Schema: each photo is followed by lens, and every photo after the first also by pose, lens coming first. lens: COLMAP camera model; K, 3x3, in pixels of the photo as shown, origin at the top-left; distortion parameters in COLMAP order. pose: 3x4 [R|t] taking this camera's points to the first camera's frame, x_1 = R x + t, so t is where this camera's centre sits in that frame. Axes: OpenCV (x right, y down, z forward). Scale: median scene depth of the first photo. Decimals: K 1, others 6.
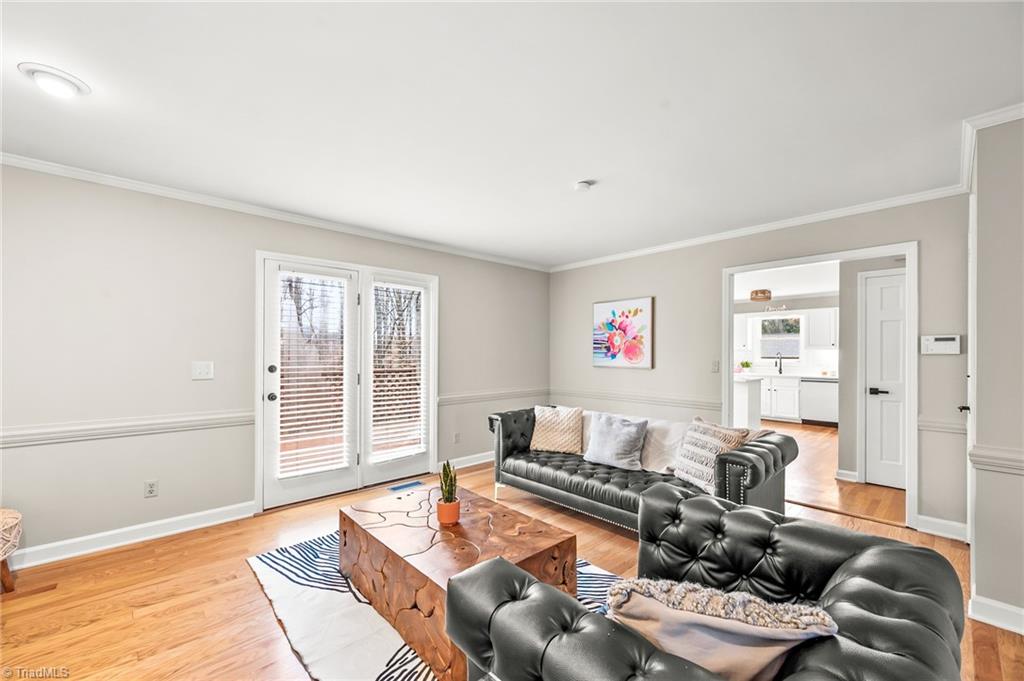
lens RADIAL K [[412.6, 0, 511.8], [0, 412.6, 347.5], [0, 0, 1]] dist [-0.000564, 0.000129]
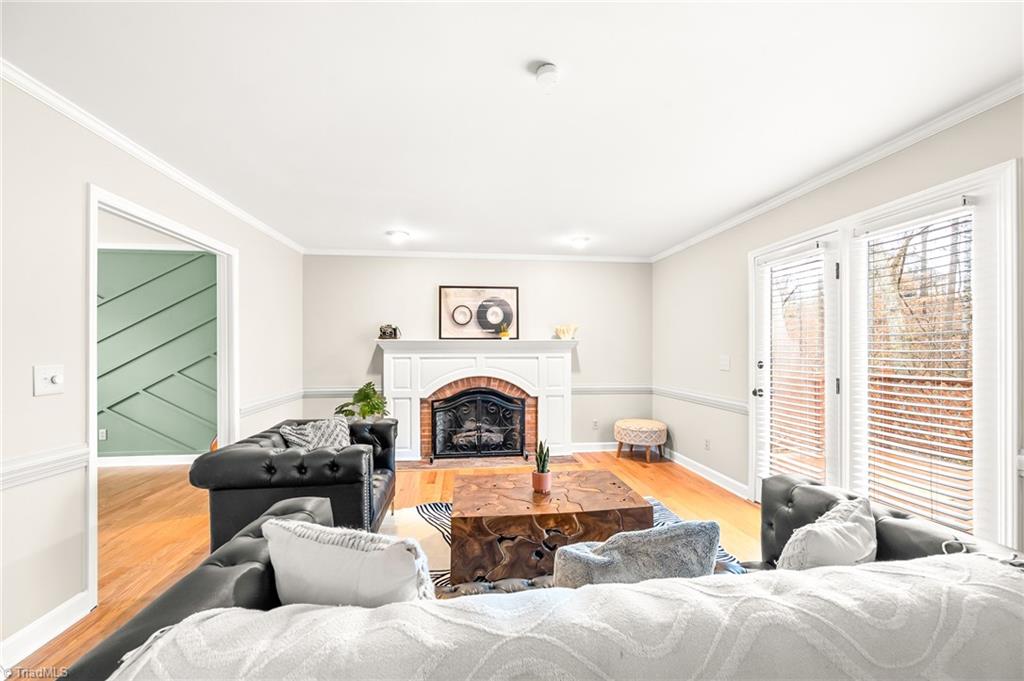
lens RADIAL K [[412.6, 0, 508.8], [0, 412.6, 348.4], [0, 0, 1]] dist [-0.000564, 0.000129]
pose [[-0.593305, -0.008394, -0.804934, 0.411068], [0.005553, 0.999879, -0.014520, 0.016691], [0.804959, -0.013084, -0.593187, 0.772057]]
